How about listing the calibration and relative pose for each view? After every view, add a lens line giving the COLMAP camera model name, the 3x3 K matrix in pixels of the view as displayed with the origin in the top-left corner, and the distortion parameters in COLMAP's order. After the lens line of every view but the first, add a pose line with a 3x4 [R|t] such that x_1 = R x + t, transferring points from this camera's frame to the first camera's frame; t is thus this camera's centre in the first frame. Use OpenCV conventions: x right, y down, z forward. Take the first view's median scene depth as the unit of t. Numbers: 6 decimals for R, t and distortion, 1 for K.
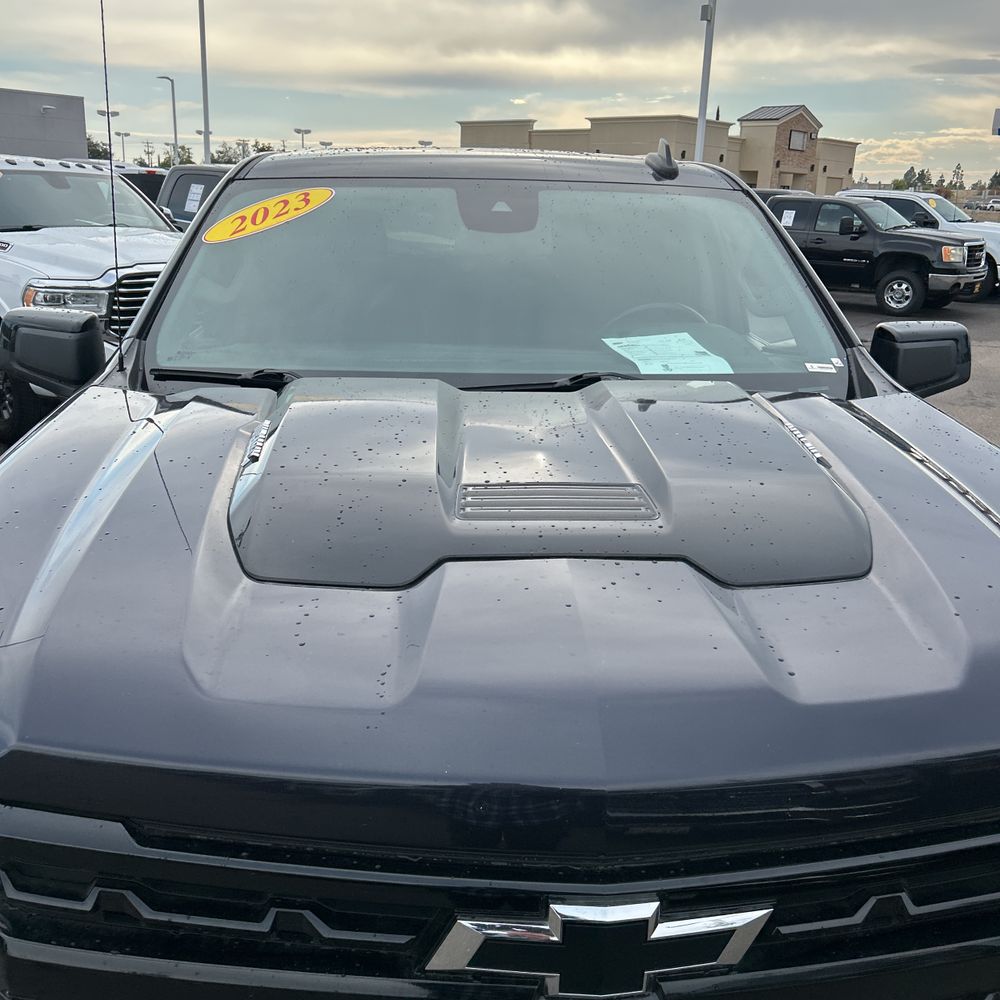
lens RADIAL K [[1007.6, 0, 498.4], [0, 1007.6, 484.3], [0, 0, 1]] dist [0.023644, 0.000000]
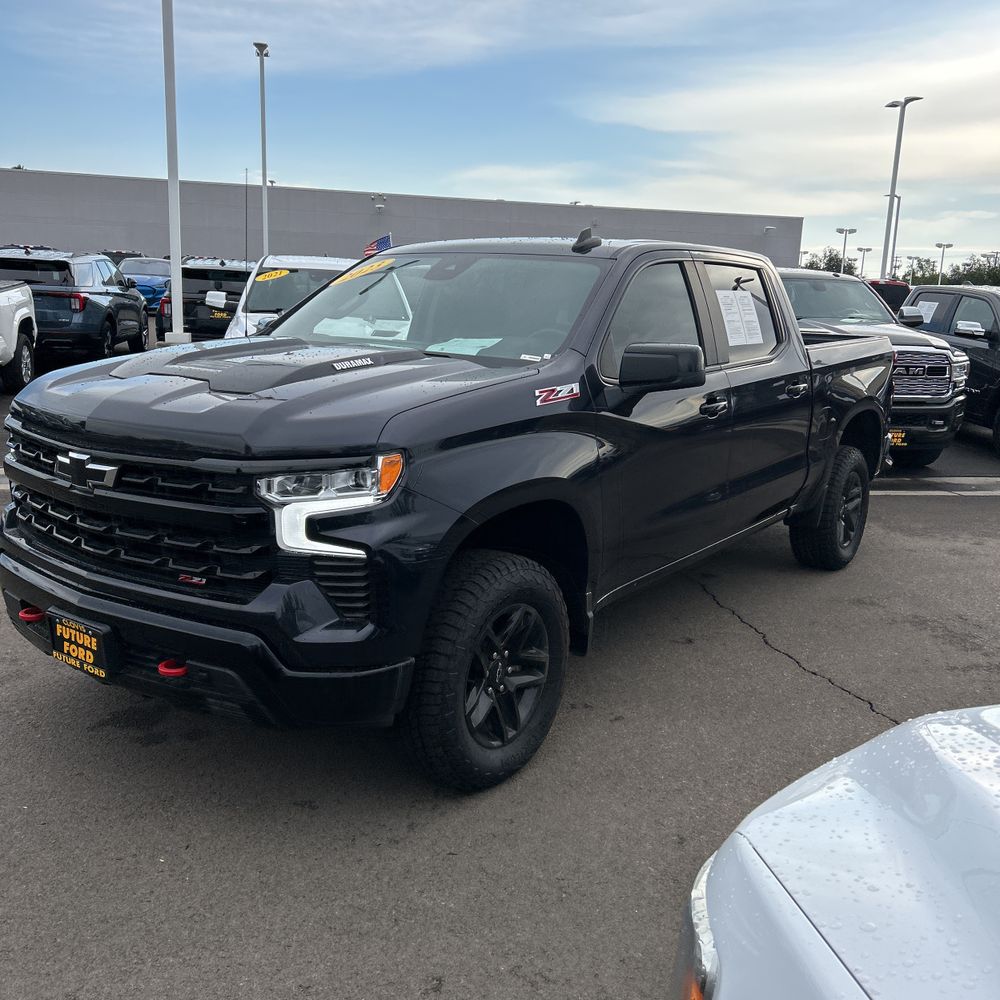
lens RADIAL K [[1007.6, 0, 494.2], [0, 1007.6, 499.3], [0, 0, 1]] dist [0.023644, 0.000000]
pose [[0.764887, 0.131418, -0.630617, 0.172348], [-0.188766, 0.981720, -0.024371, 0.021367], [0.615886, 0.137681, 0.775712, -0.035201]]
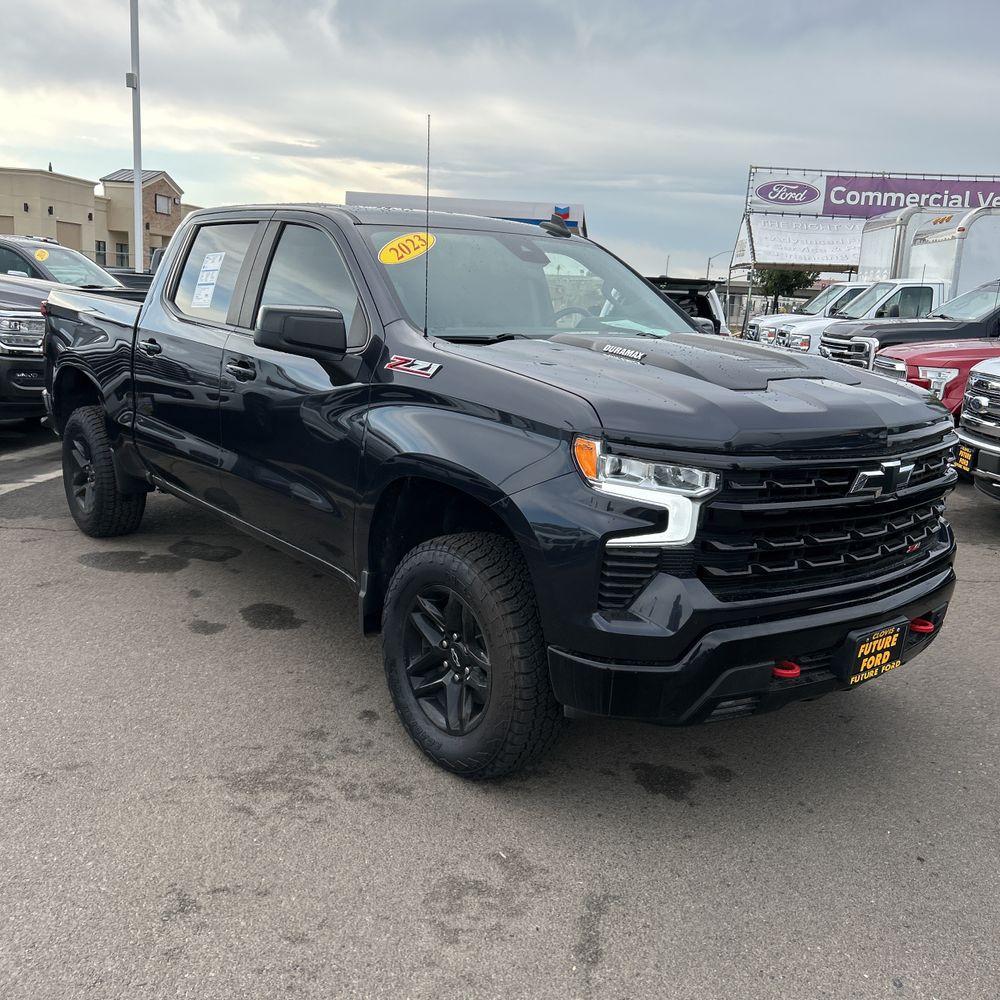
lens RADIAL K [[1007.6, 0, 497.3], [0, 1007.6, 493.6], [0, 0, 1]] dist [0.023644, 0.000000]
pose [[0.815616, -0.097450, 0.570327, -0.150387], [0.126177, 0.991947, -0.010954, 0.021707], [-0.564667, 0.080897, 0.821344, -0.049571]]
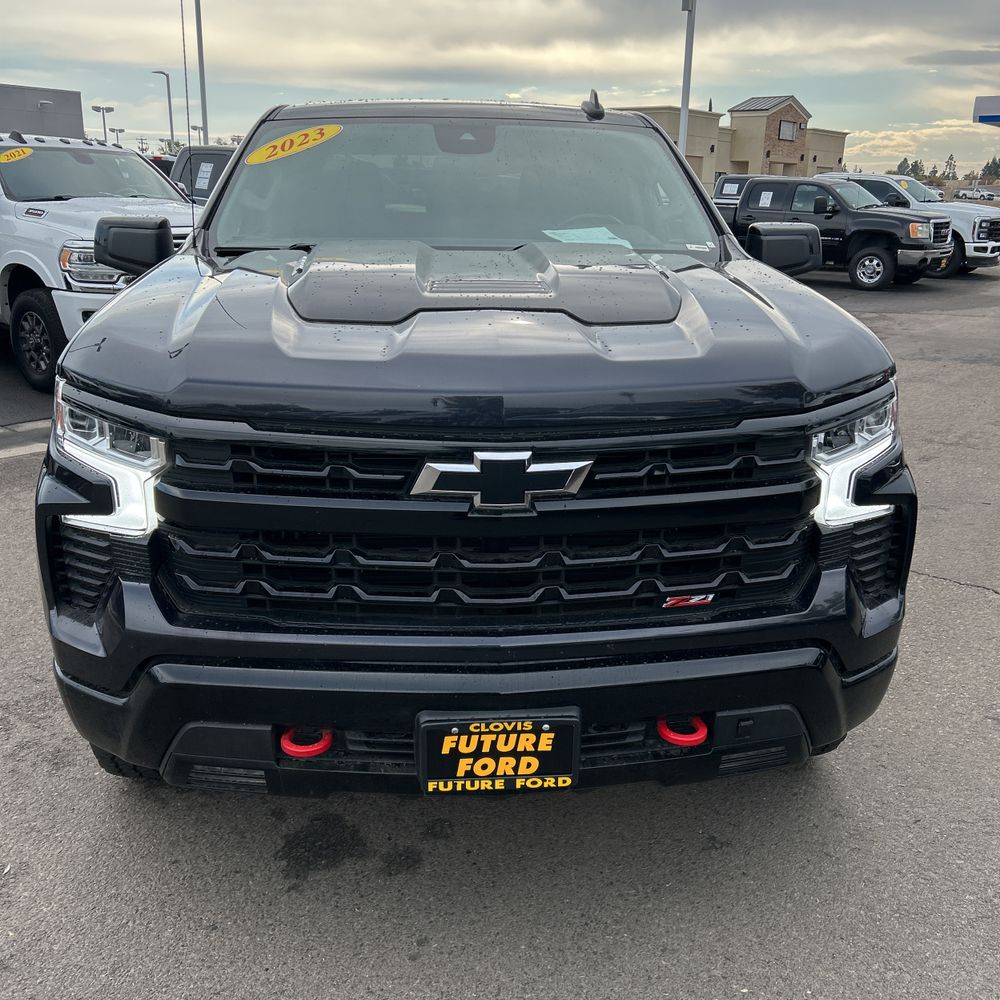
lens RADIAL K [[1007.6, 0, 510.7], [0, 1007.6, 490.7], [0, 0, 1]] dist [0.023644, 0.000000]
pose [[0.999851, -0.012244, 0.012141, 0.005381], [0.012123, 0.999877, 0.009964, 0.025936], [-0.012261, -0.009815, 0.999877, -0.049410]]
